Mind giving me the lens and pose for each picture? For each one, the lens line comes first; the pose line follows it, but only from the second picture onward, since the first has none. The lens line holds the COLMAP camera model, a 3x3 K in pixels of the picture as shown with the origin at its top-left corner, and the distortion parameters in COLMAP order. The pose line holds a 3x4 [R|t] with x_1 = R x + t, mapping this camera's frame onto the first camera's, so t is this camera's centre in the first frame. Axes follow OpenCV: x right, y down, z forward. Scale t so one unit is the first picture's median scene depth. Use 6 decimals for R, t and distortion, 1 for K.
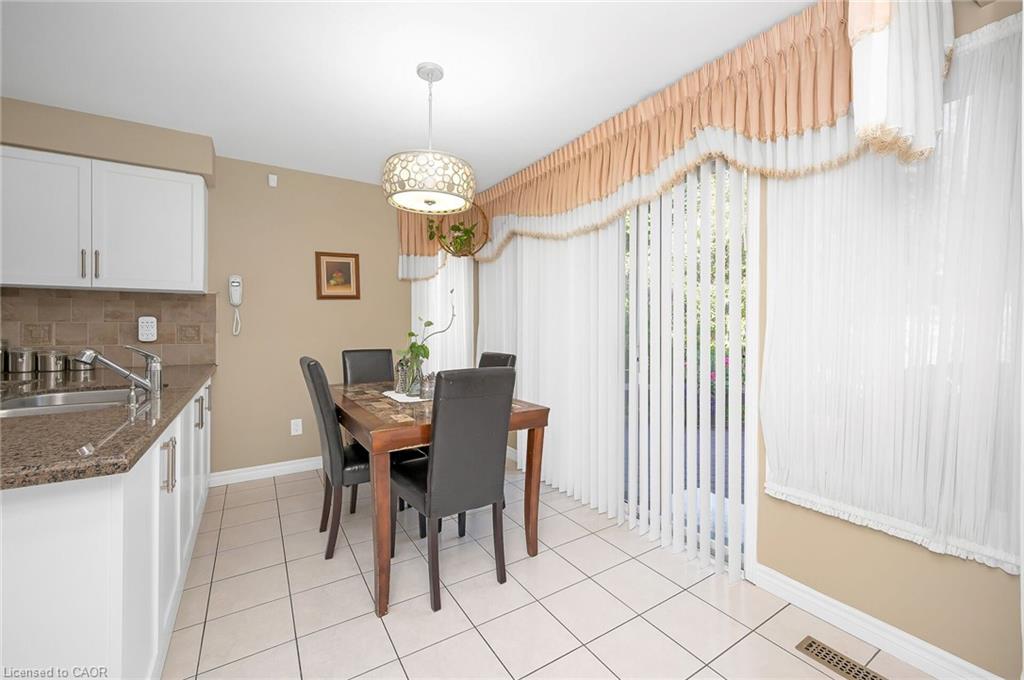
lens RADIAL K [[410.7, 0, 513.8], [0, 410.7, 330.1], [0, 0, 1]] dist [-0.003062, 0.000125]
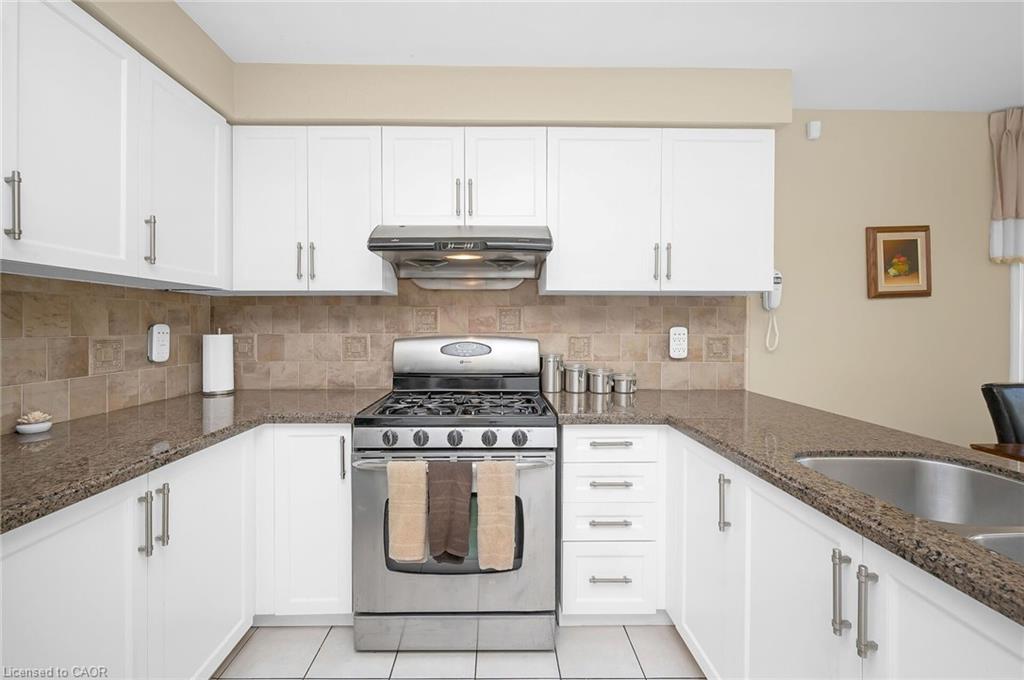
lens RADIAL K [[410.7, 0, 515.3], [0, 410.7, 327.3], [0, 0, 1]] dist [-0.003062, 0.000125]
pose [[0.858009, 0.002084, -0.513630, -0.665530], [-0.005264, 0.999975, -0.004735, -0.023505], [0.513607, 0.006767, 0.857999, 0.143963]]
